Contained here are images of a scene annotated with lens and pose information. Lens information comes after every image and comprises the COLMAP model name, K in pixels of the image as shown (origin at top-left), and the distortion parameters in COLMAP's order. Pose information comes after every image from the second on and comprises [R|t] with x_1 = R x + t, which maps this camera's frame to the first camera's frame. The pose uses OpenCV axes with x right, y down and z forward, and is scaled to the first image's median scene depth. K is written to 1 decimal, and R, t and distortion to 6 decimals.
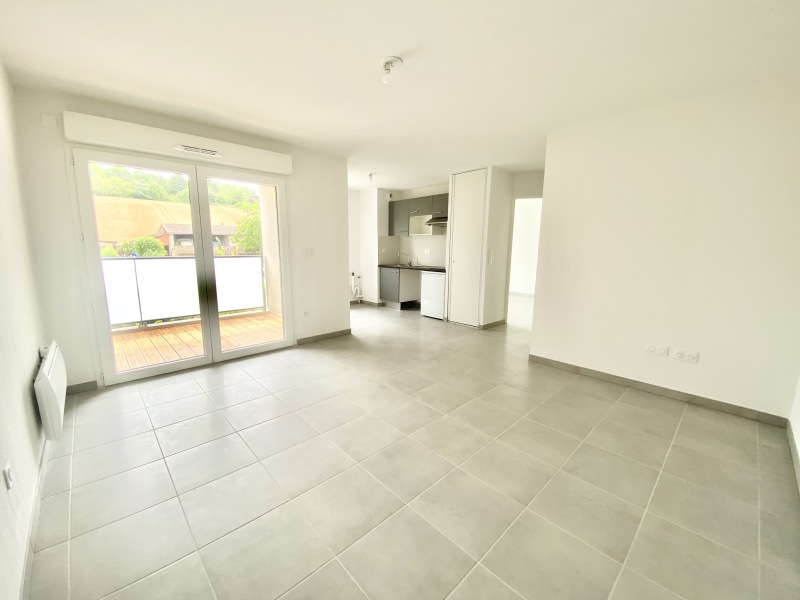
lens RADIAL K [[324.8, 0, 400.0], [0, 324.8, 300.0], [0, 0, 1]] dist [0.024938, -0.022627]
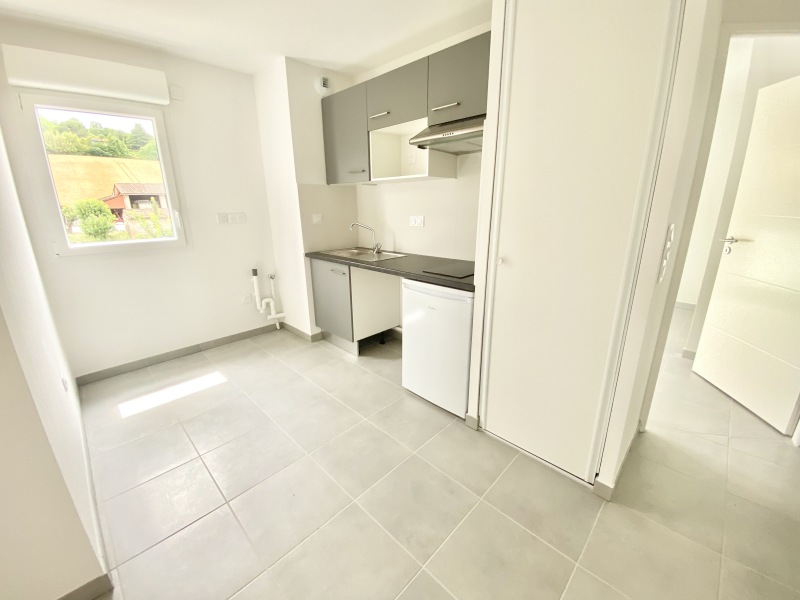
lens RADIAL K [[324.8, 0, 400.0], [0, 324.8, 300.0], [0, 0, 1]] dist [0.024938, -0.022627]
pose [[0.999104, -0.026476, 0.033013, 0.043554], [0.022273, 0.992311, 0.121746, -0.092867], [-0.035982, -0.120902, 0.992012, 0.535454]]
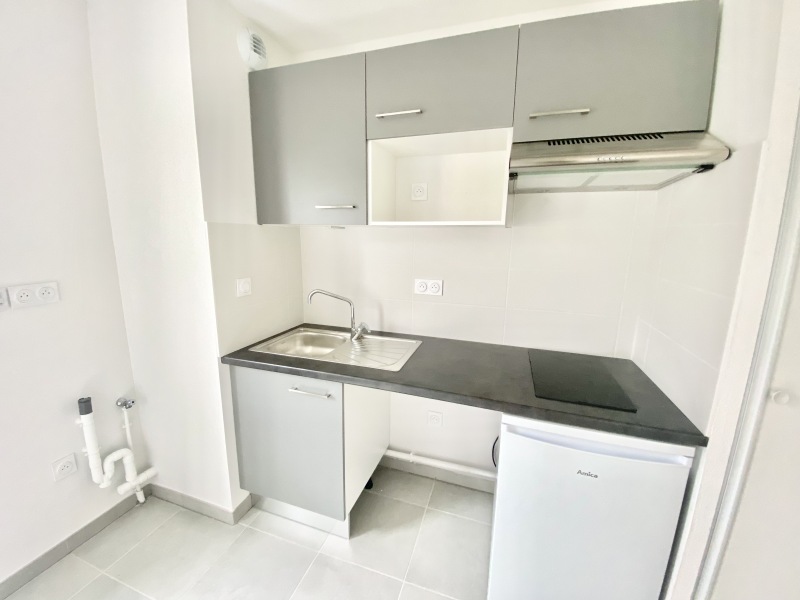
lens RADIAL K [[324.8, 0, 400.0], [0, 324.8, 300.0], [0, 0, 1]] dist [0.024938, -0.022627]
pose [[0.881592, -0.083327, 0.464600, -0.058705], [0.069133, 0.996474, 0.047537, -0.143620], [-0.466923, -0.009789, 0.884244, 0.727612]]
